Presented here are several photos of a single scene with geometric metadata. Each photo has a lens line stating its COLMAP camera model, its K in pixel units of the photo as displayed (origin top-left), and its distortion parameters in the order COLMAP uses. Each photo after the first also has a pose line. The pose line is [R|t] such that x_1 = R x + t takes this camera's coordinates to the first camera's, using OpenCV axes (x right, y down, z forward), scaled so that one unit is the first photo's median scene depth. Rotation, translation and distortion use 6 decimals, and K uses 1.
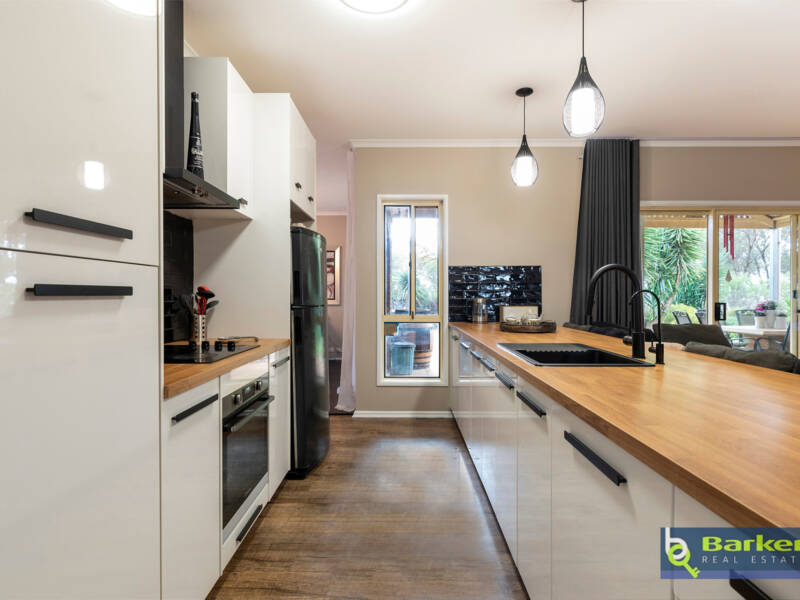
lens RADIAL K [[429.8, 0, 401.6], [0, 429.8, 296.7], [0, 0, 1]] dist [0.000377, -0.000373]
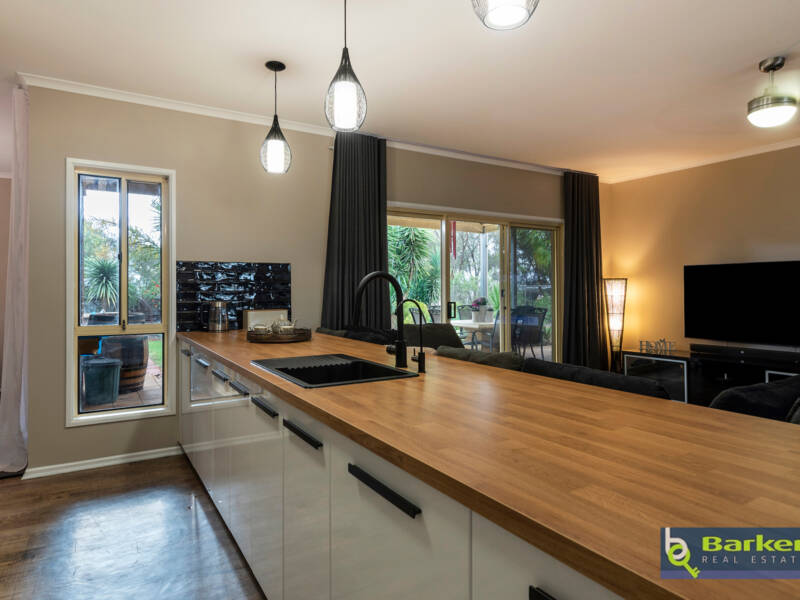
lens RADIAL K [[494.5, 0, 401.8], [0, 494.5, 286.2], [0, 0, 1]] dist [-0.000153, -0.000015]
pose [[0.847741, 0.000123, 0.530410, -0.021756], [0.006283, 0.999927, -0.010275, -0.013947], [-0.530373, 0.012043, 0.847679, 0.016523]]
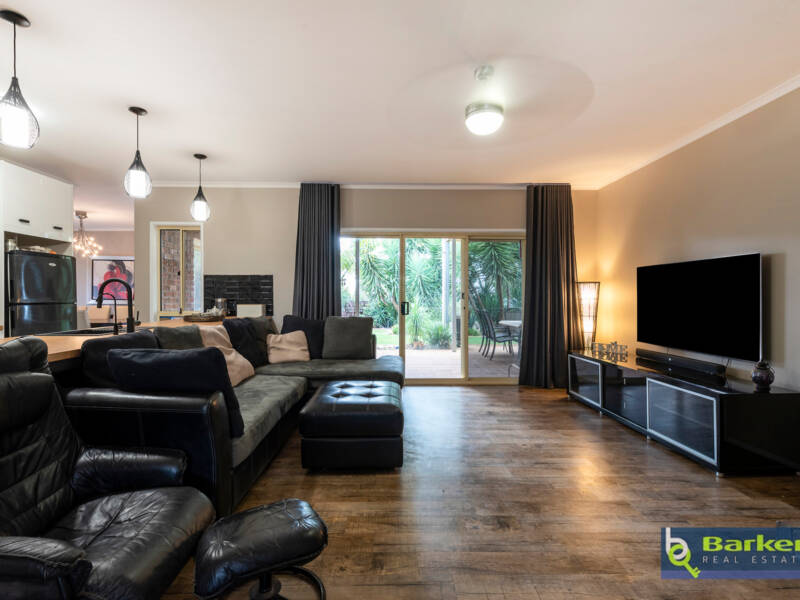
lens RADIAL K [[394.9, 0, 392.0], [0, 394.9, 298.9], [0, 0, 1]] dist [0.002028, -0.000202]
pose [[0.999554, 0.000493, 0.029851, 0.690726], [-0.000451, 0.999999, -0.001417, 0.006735], [-0.029852, 0.001403, 0.999553, -0.274873]]
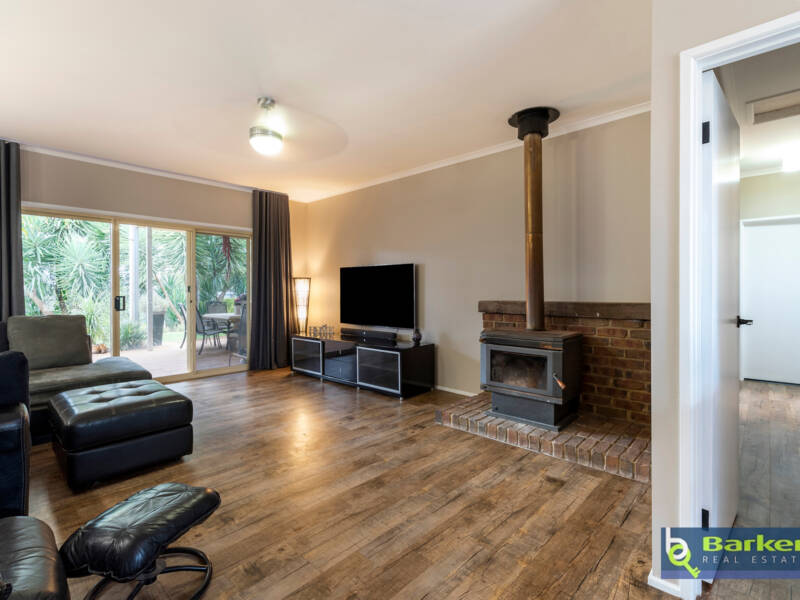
lens RADIAL K [[394.9, 0, 394.4], [0, 394.9, 292.0], [0, 0, 1]] dist [0.002028, -0.000202]
pose [[0.675447, -0.005091, 0.737391, 0.460979], [0.006738, 0.999977, 0.000732, 0.007441], [-0.737378, 0.004474, 0.675465, -0.340612]]
